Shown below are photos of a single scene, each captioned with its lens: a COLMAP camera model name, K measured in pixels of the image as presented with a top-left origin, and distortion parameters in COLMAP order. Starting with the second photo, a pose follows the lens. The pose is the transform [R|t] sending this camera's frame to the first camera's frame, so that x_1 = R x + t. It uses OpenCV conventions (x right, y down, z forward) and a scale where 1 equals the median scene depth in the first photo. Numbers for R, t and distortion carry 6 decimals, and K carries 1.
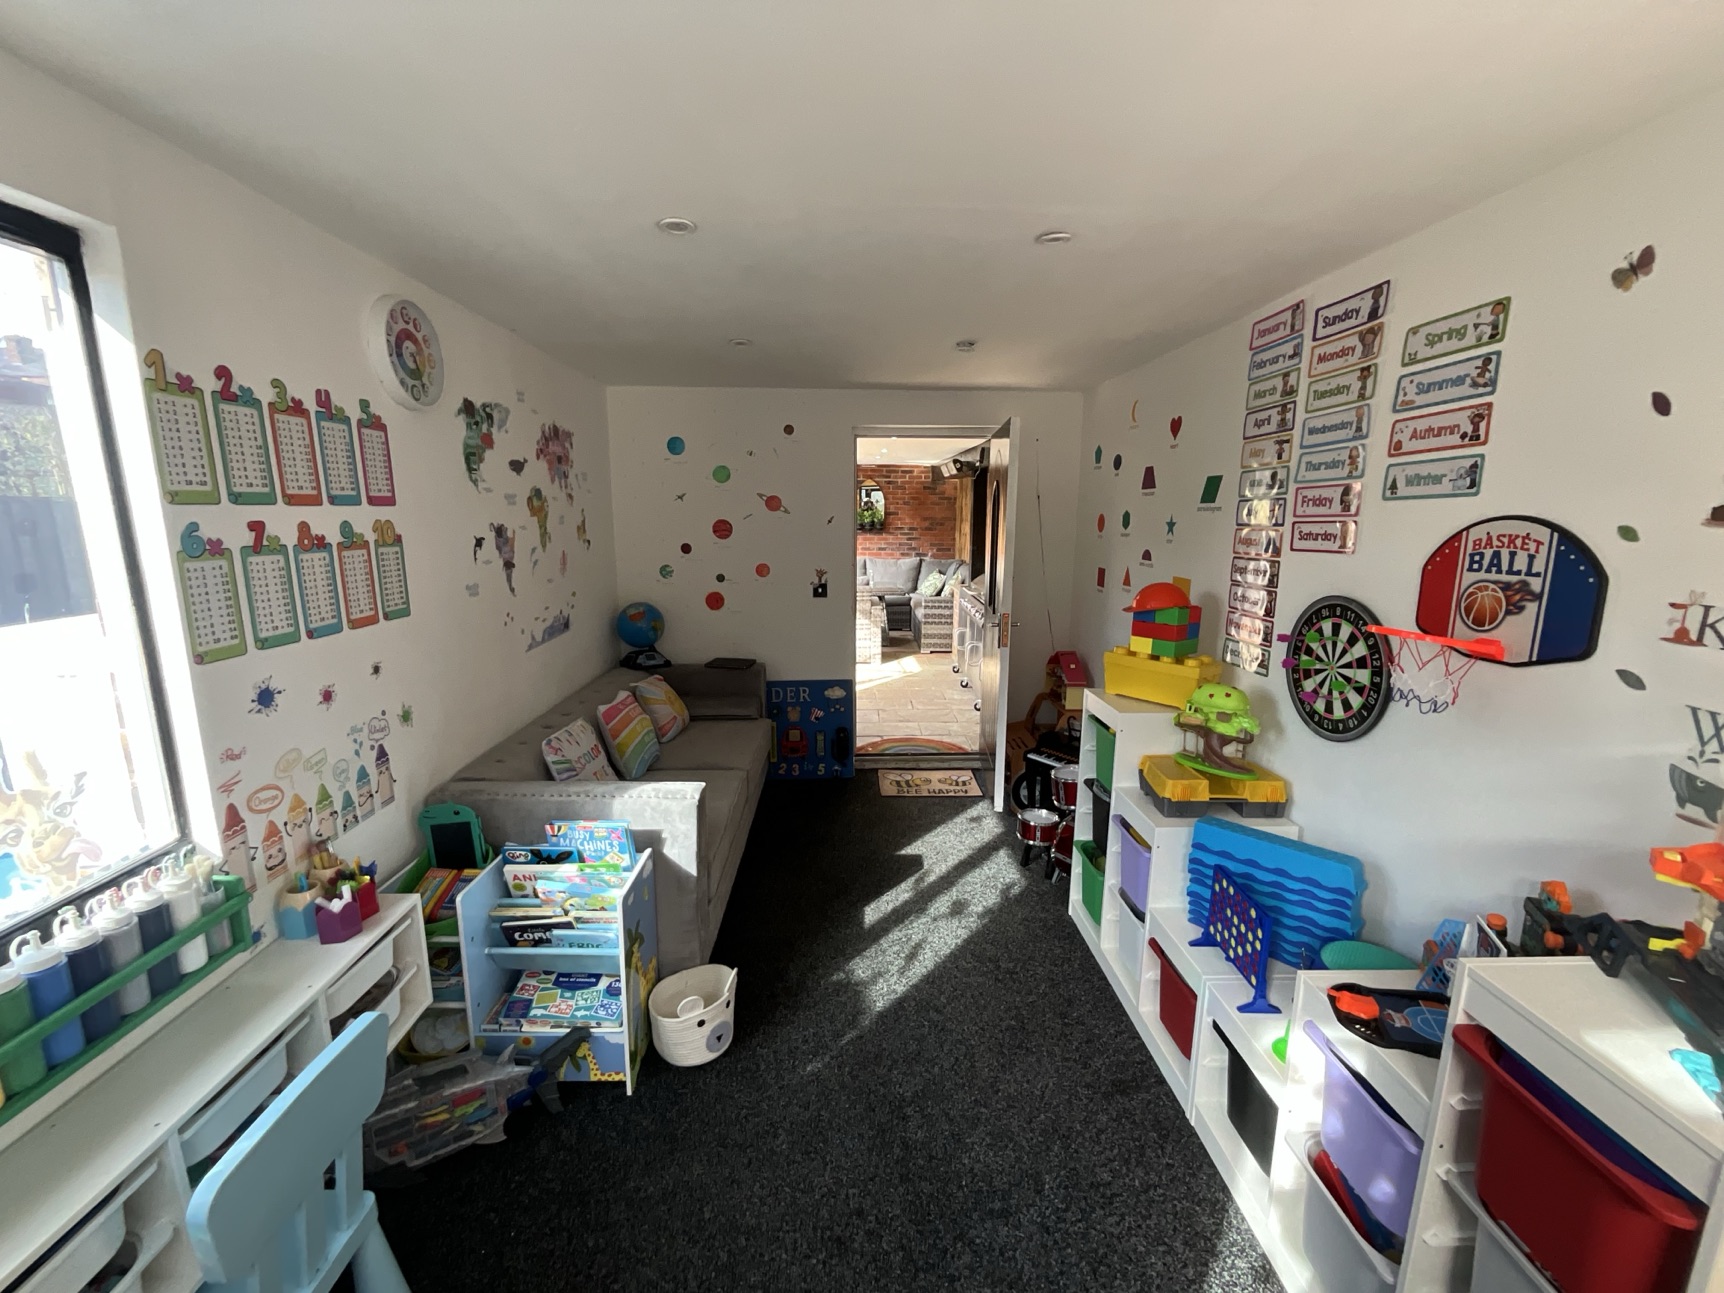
lens RADIAL K [[692.7, 0, 862.0], [0, 692.7, 646.5], [0, 0, 1]] dist [0.000289, 0.000002]
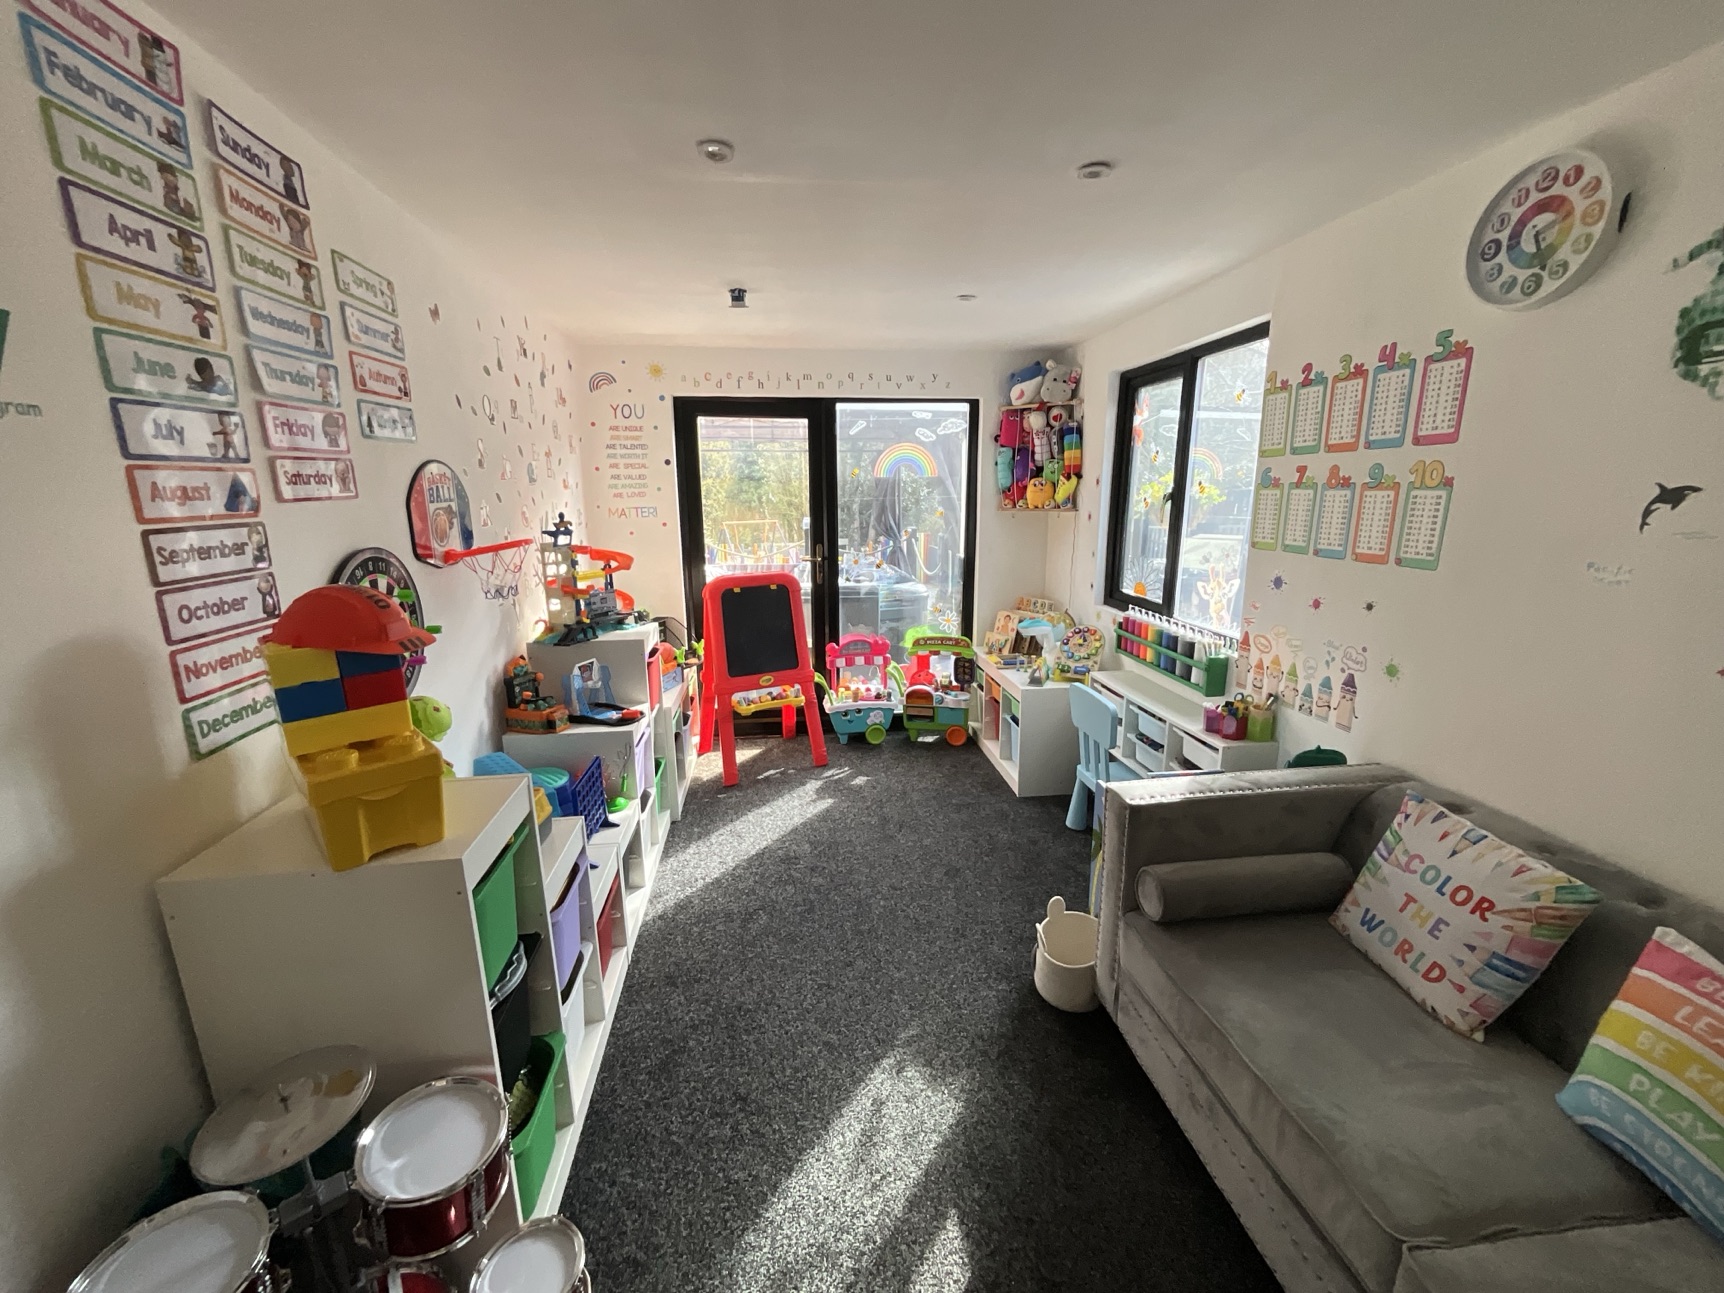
lens RADIAL K [[696.3, 0, 873.5], [0, 696.3, 653.6], [0, 0, 1]] dist [-0.000580, -0.000163]
pose [[-0.993633, 0.026927, -0.109398, 0.170149], [-0.020187, 0.912752, 0.408015, -0.325970], [0.110840, 0.407626, -0.906397, 1.951092]]
